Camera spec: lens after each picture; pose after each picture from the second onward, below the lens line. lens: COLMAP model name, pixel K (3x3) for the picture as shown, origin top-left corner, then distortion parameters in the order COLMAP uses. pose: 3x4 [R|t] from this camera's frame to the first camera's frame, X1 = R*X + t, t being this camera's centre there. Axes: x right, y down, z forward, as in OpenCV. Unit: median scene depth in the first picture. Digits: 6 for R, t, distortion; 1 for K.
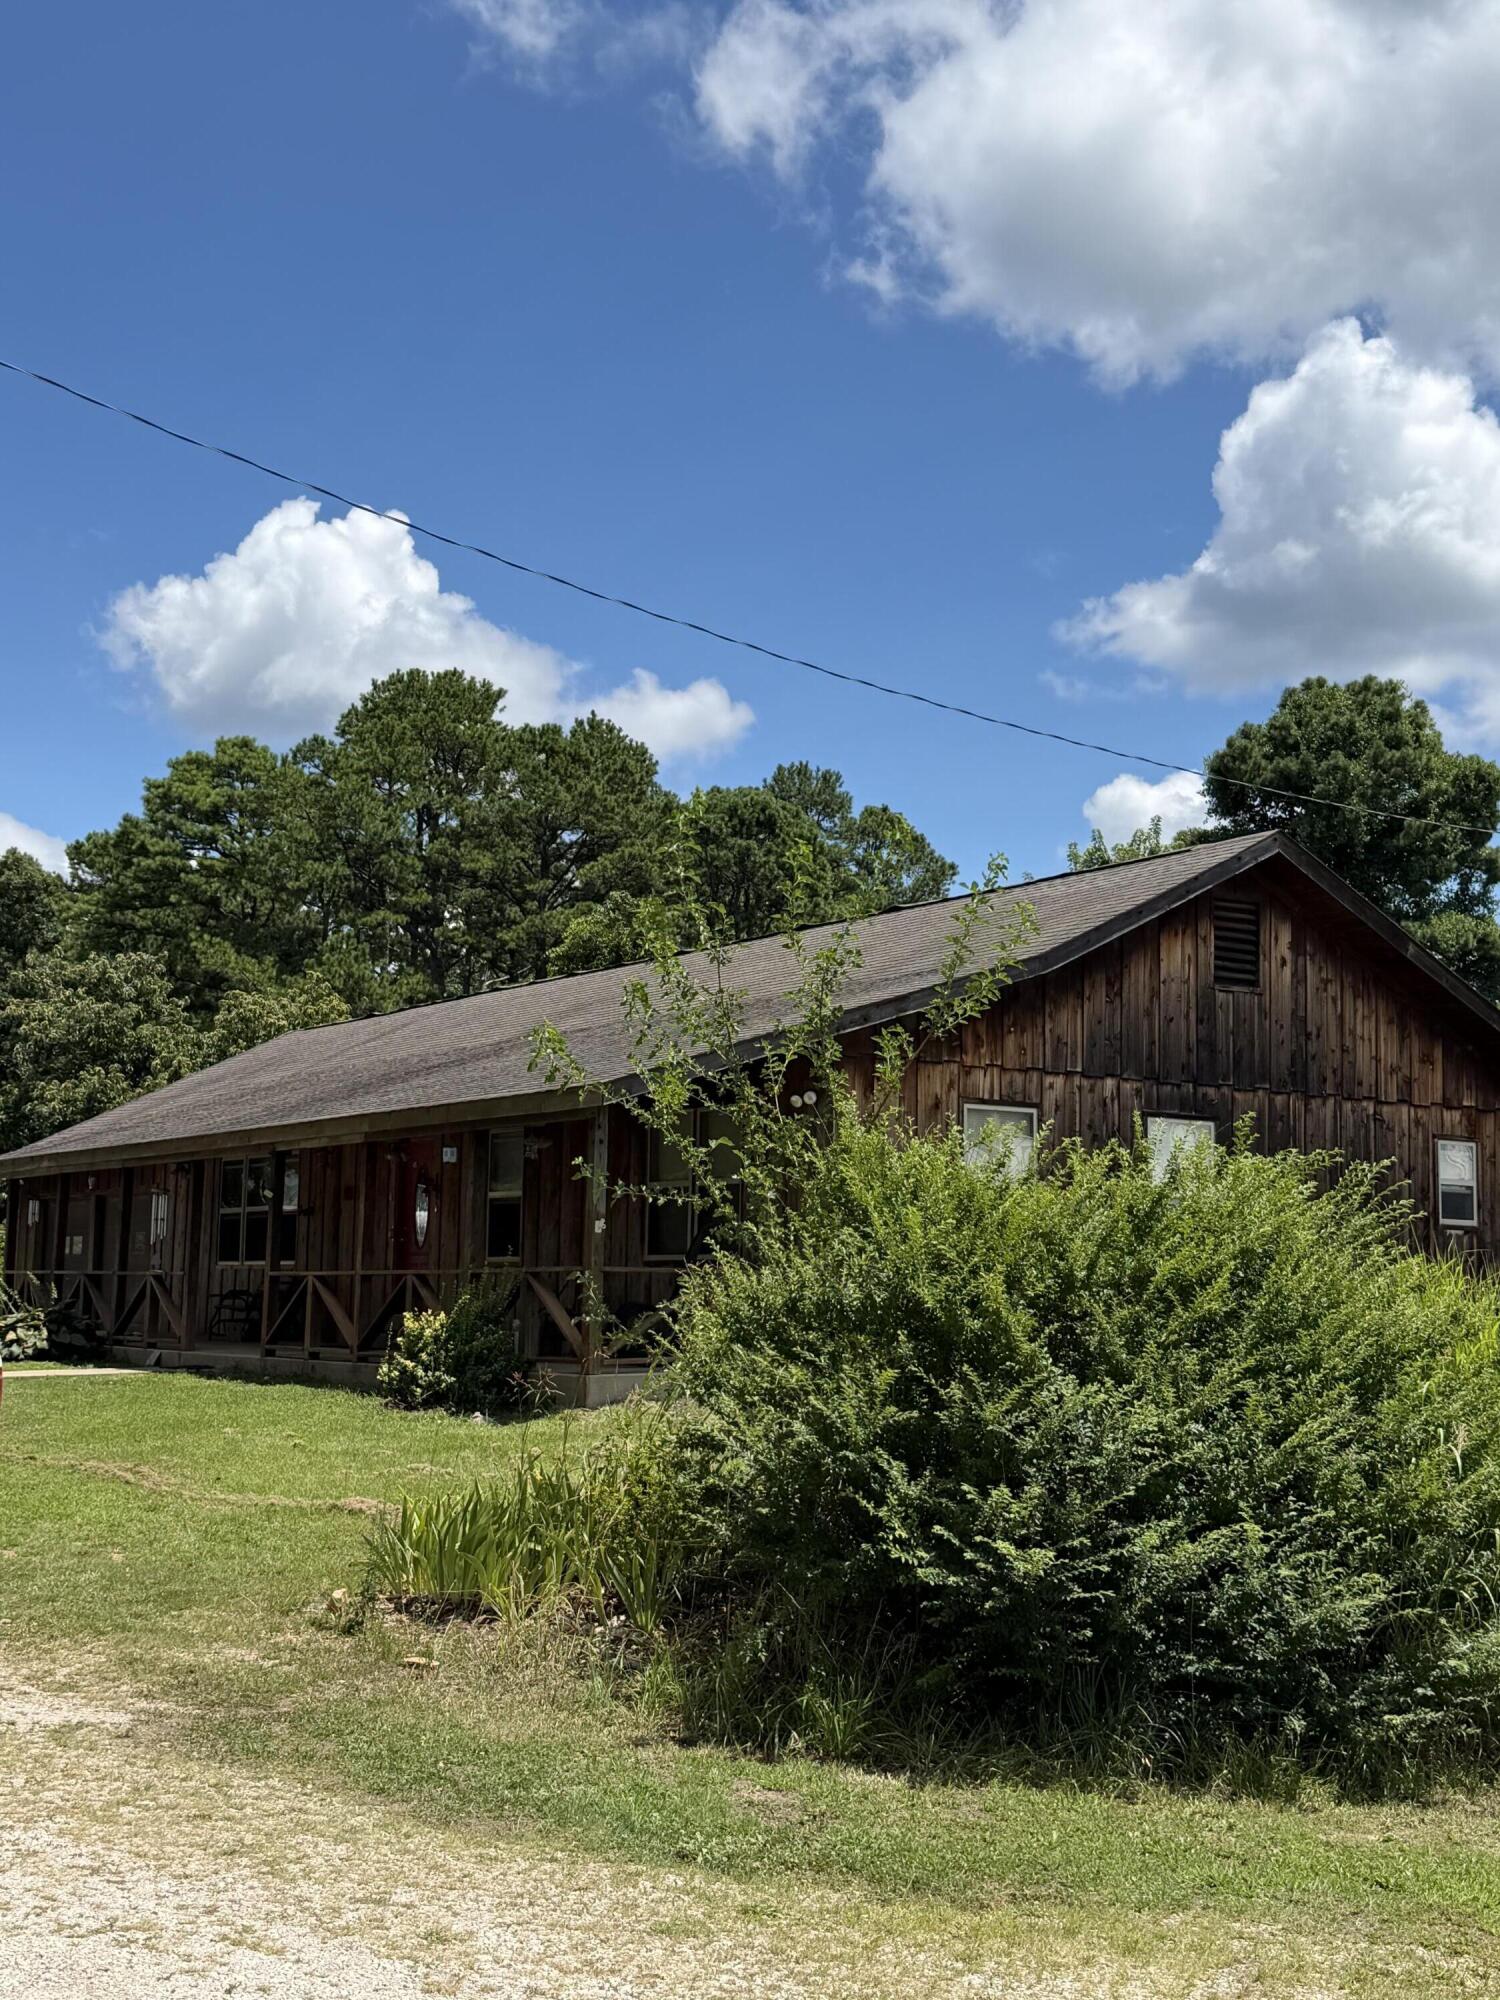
lens RADIAL K [[2562.7, 0, 750.0], [0, 2562.7, 1000.0], [0, 0, 1]] dist [0.268157, -1.473003]
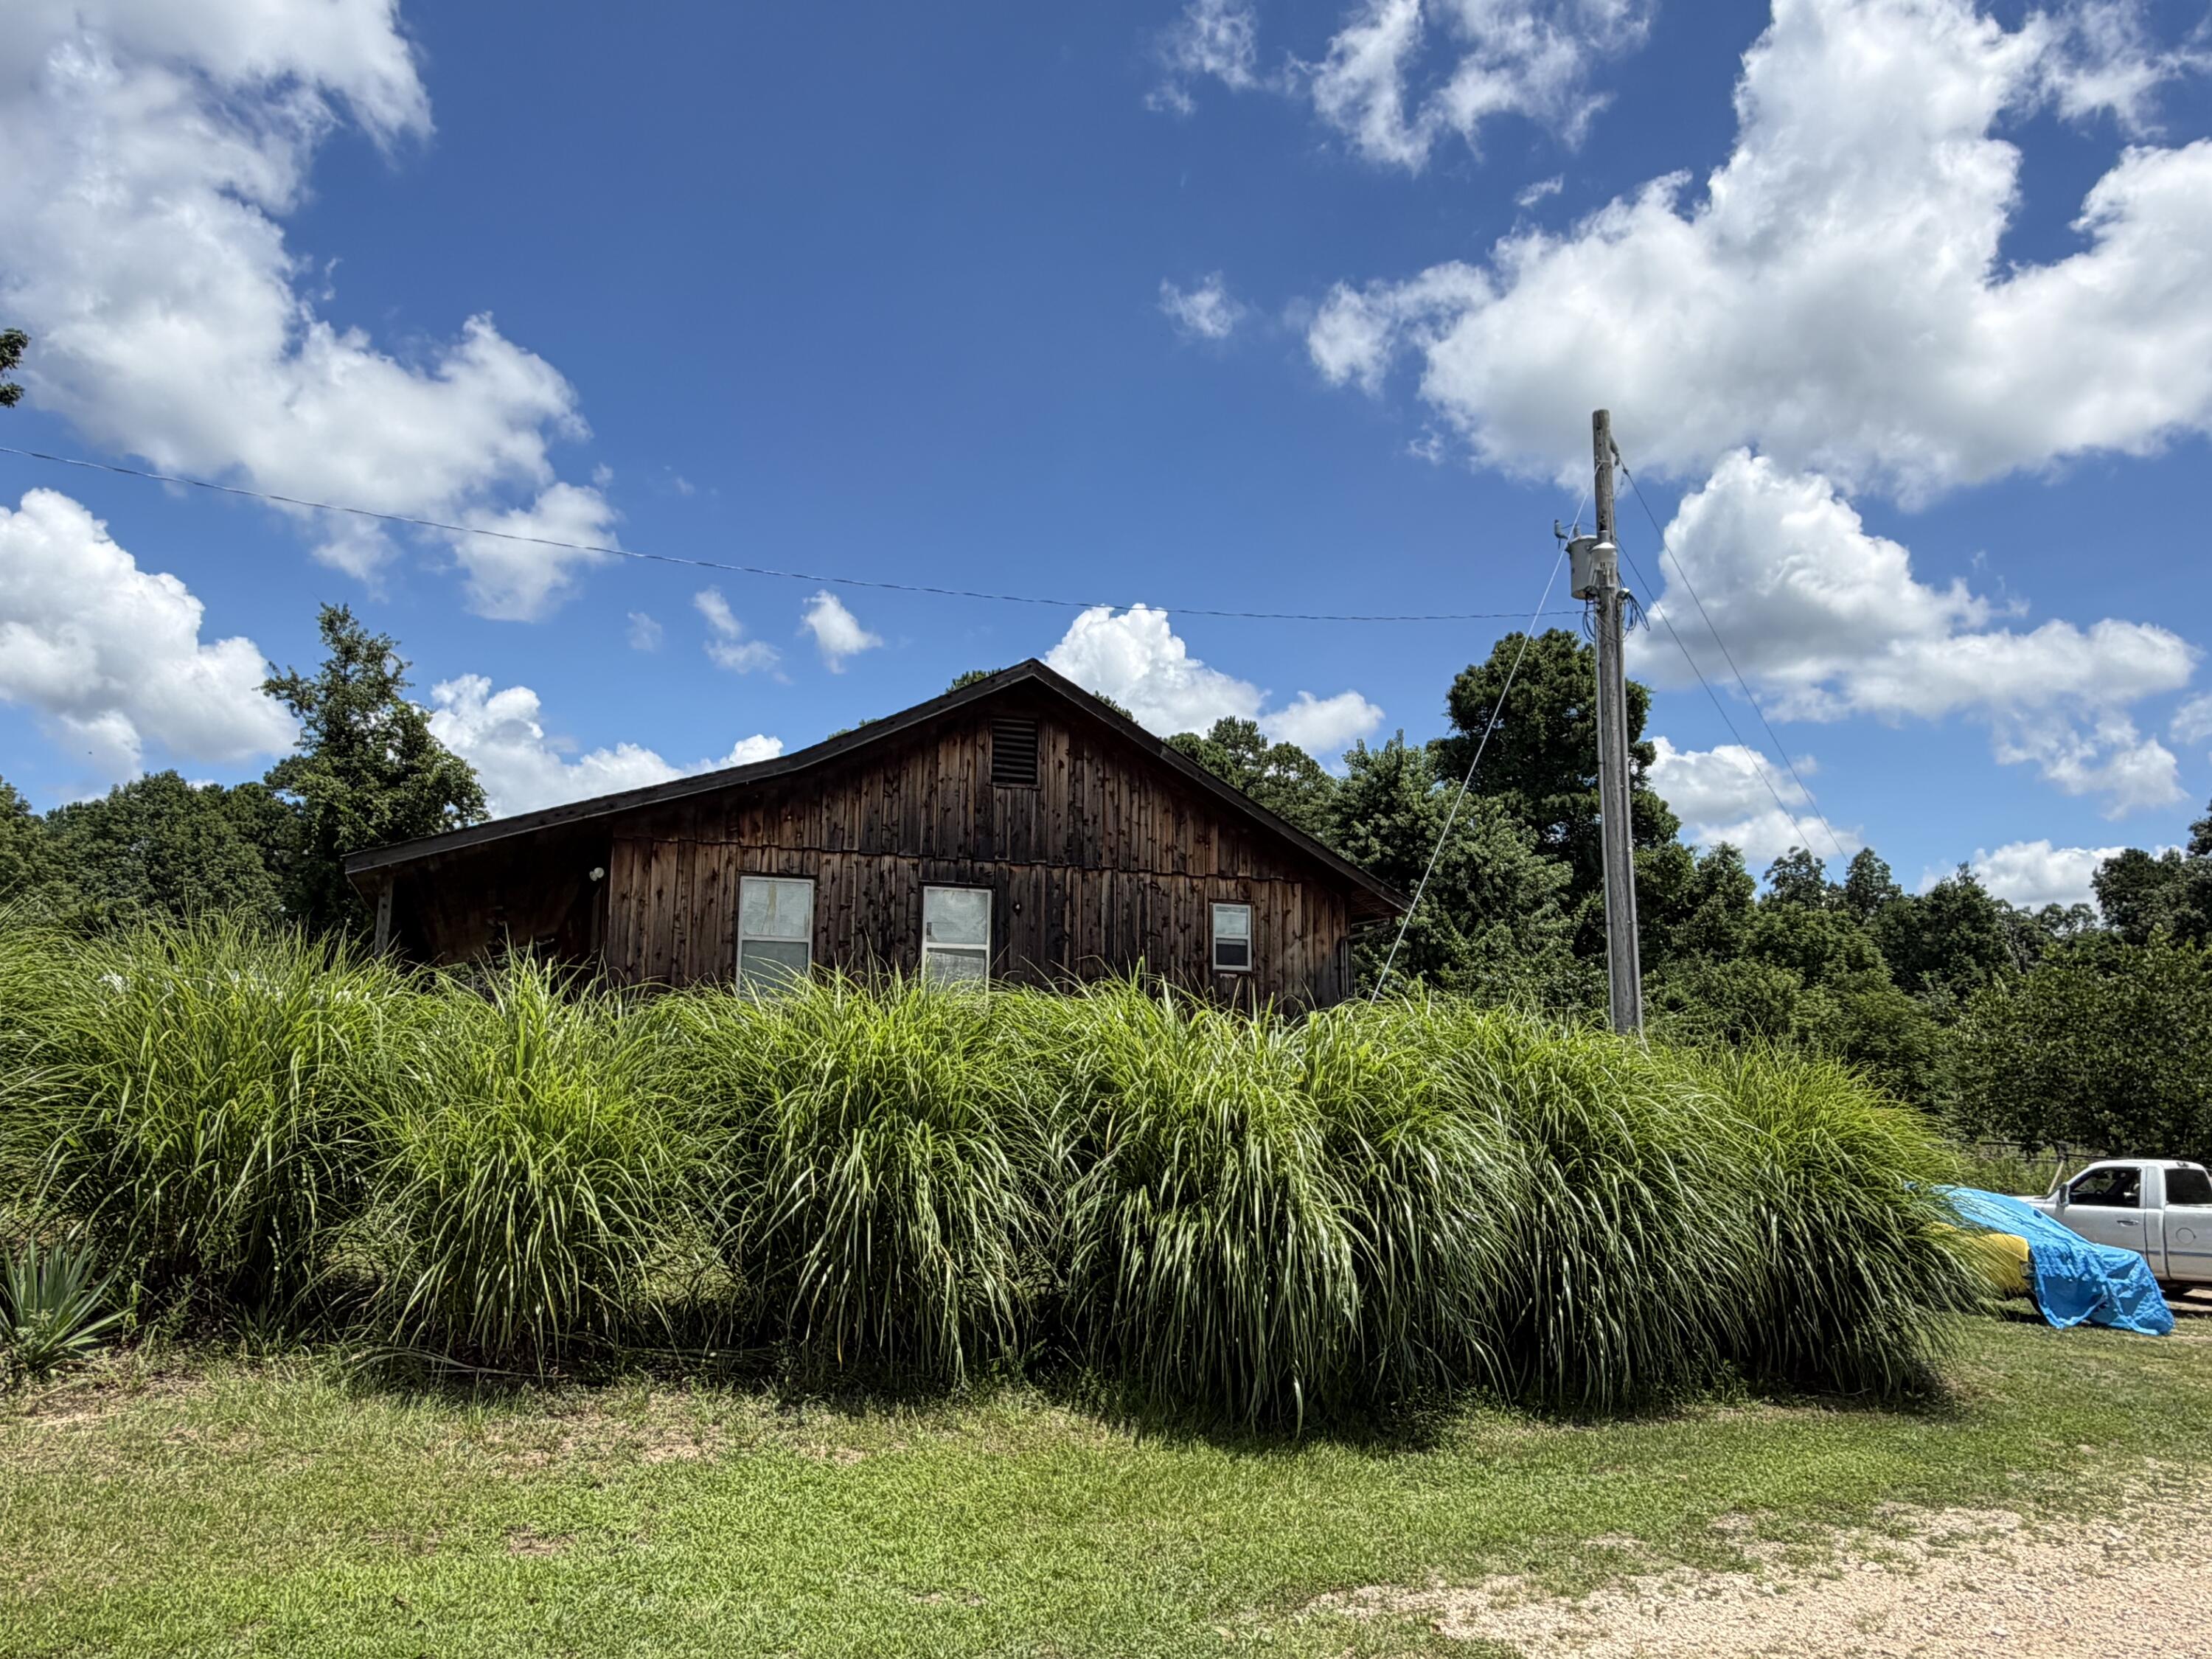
lens RADIAL K [[1538.6, 0, 1106.0], [0, 1538.6, 829.5], [0, 0, 1]] dist [-0.003617, -0.001415]
pose [[0.983657, -0.037472, -0.176107, 0.346647], [0.030116, 0.998566, -0.044261, 0.049491], [0.177513, 0.038234, 0.983375, 0.247129]]
